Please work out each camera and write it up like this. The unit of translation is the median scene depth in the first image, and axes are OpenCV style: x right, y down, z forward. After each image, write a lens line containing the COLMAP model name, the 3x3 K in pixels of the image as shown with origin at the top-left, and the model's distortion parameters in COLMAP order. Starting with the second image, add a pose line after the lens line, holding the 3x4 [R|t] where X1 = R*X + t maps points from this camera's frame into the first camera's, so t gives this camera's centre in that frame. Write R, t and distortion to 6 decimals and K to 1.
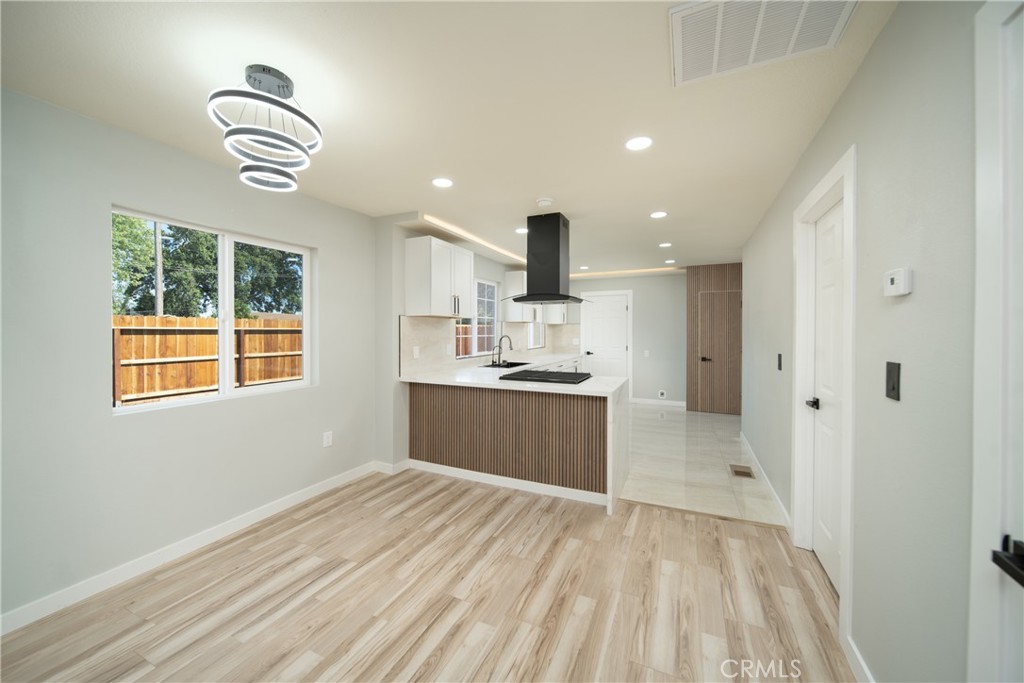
lens RADIAL K [[377.8, 0, 520.7], [0, 377.8, 332.0], [0, 0, 1]] dist [-0.008000, 0.000166]
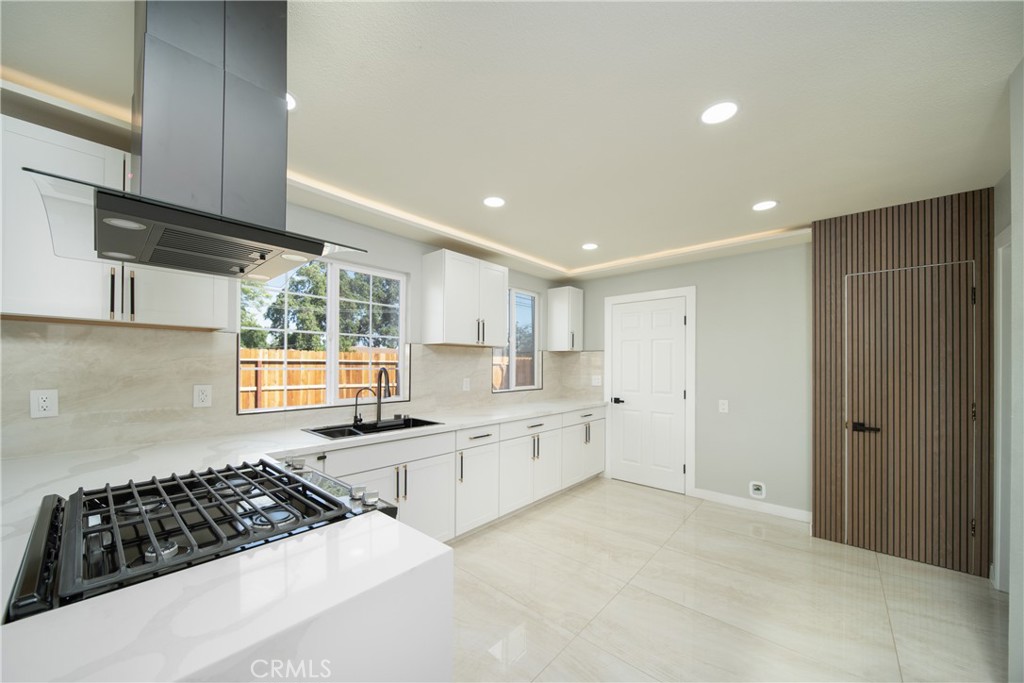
lens RADIAL K [[377.8, 0, 500.9], [0, 377.8, 362.5], [0, 0, 1]] dist [-0.008000, 0.000166]
pose [[0.953169, 0.003136, -0.302421, 0.214784], [-0.006038, 0.999944, -0.008661, 0.003444], [0.302377, 0.010081, 0.953135, 0.445974]]
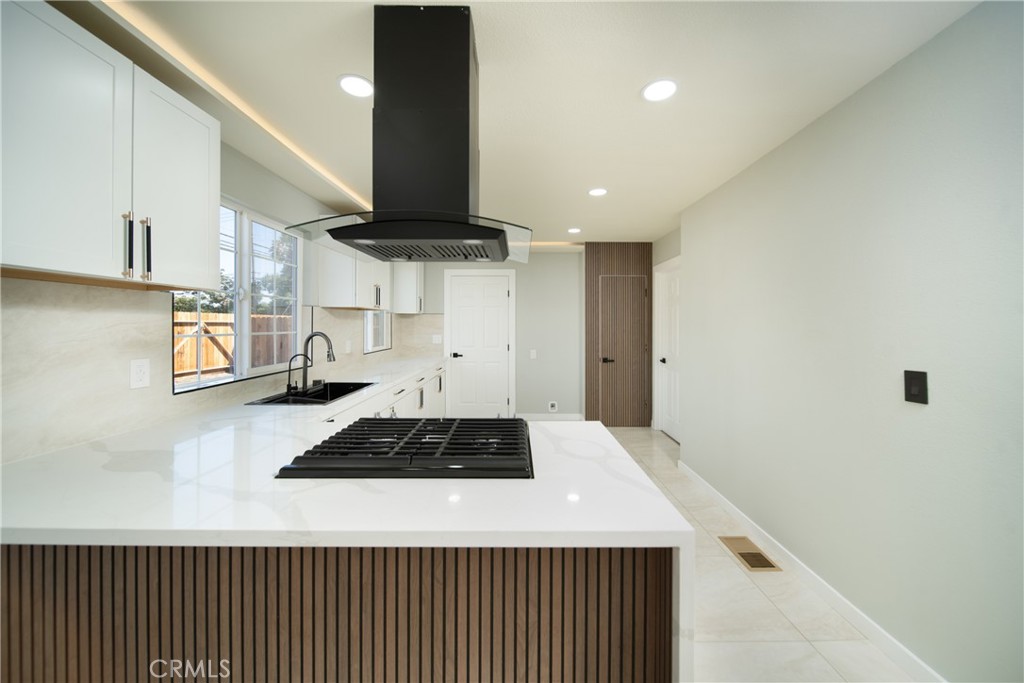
lens RADIAL K [[377.8, 0, 528.7], [0, 377.8, 323.7], [0, 0, 1]] dist [-0.008000, 0.000166]
pose [[0.904607, 0.004190, 0.426226, -0.000647], [-0.003022, 0.999990, -0.003416, -0.001769], [-0.426236, 0.001802, 0.904610, 0.339457]]
